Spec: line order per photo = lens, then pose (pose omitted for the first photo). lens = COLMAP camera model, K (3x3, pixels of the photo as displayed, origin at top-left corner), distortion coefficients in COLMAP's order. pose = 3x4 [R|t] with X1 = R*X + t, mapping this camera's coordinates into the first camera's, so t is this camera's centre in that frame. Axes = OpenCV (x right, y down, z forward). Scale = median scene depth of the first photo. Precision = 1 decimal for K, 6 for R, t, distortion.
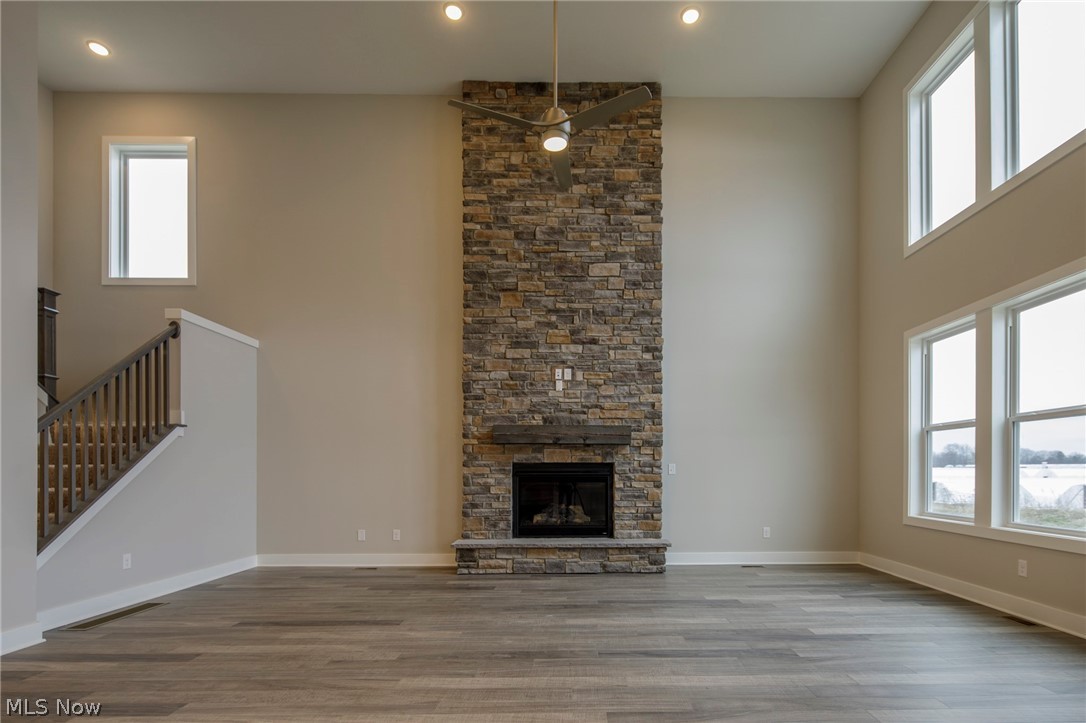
lens RADIAL K [[540.3, 0, 586.7], [0, 540.3, 474.7], [0, 0, 1]] dist [0.008907, -0.004991]
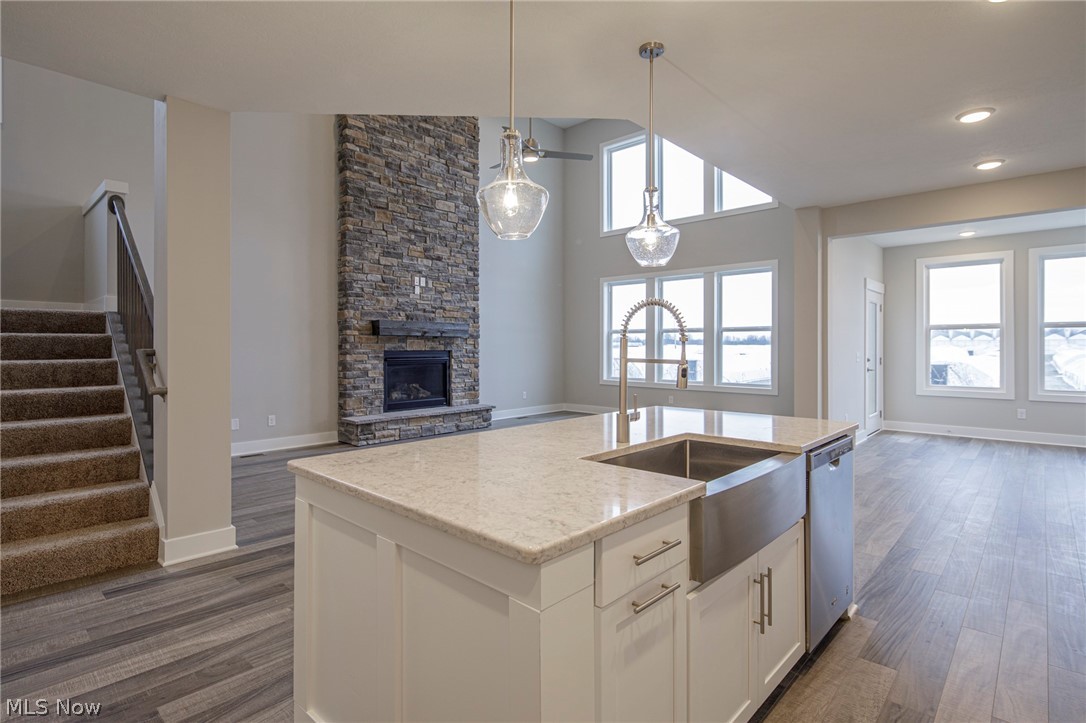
lens RADIAL K [[540.3, 0, 531.5], [0, 540.3, 352.6], [0, 0, 1]] dist [0.008907, -0.004991]
pose [[0.700525, -0.006778, 0.713596, -0.773388], [0.006311, 0.999975, 0.003303, -0.019632], [-0.713600, 0.002190, 0.700550, -0.086570]]
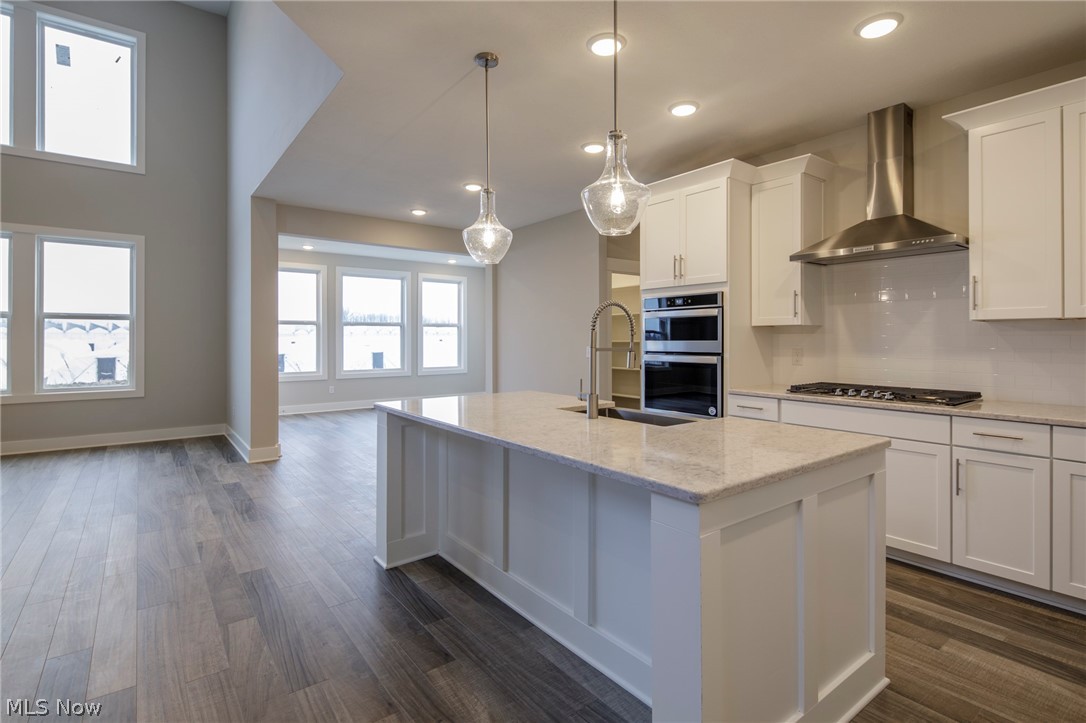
lens RADIAL K [[540.3, 0, 549.9], [0, 540.3, 338.8], [0, 0, 1]] dist [0.008907, -0.004991]
pose [[-0.585706, 0.001604, 0.810522, -0.803285], [0.007646, 0.999964, 0.003546, -0.024421], [-0.810488, 0.008274, -0.585697, 0.360002]]
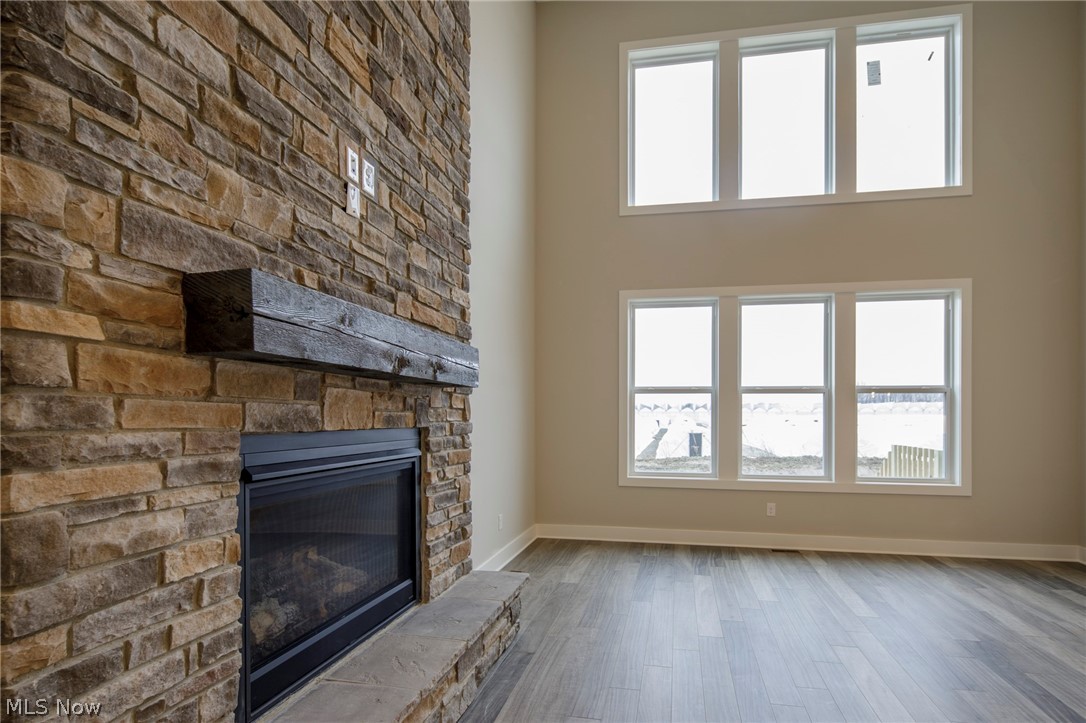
lens RADIAL K [[540.3, 0, 568.9], [0, 540.3, 420.4], [0, 0, 1]] dist [0.008907, -0.004991]
pose [[0.203061, -0.005858, 0.979149, -0.353707], [0.004227, 0.999978, 0.005106, -0.029572], [-0.979157, 0.003102, 0.203081, 0.801262]]
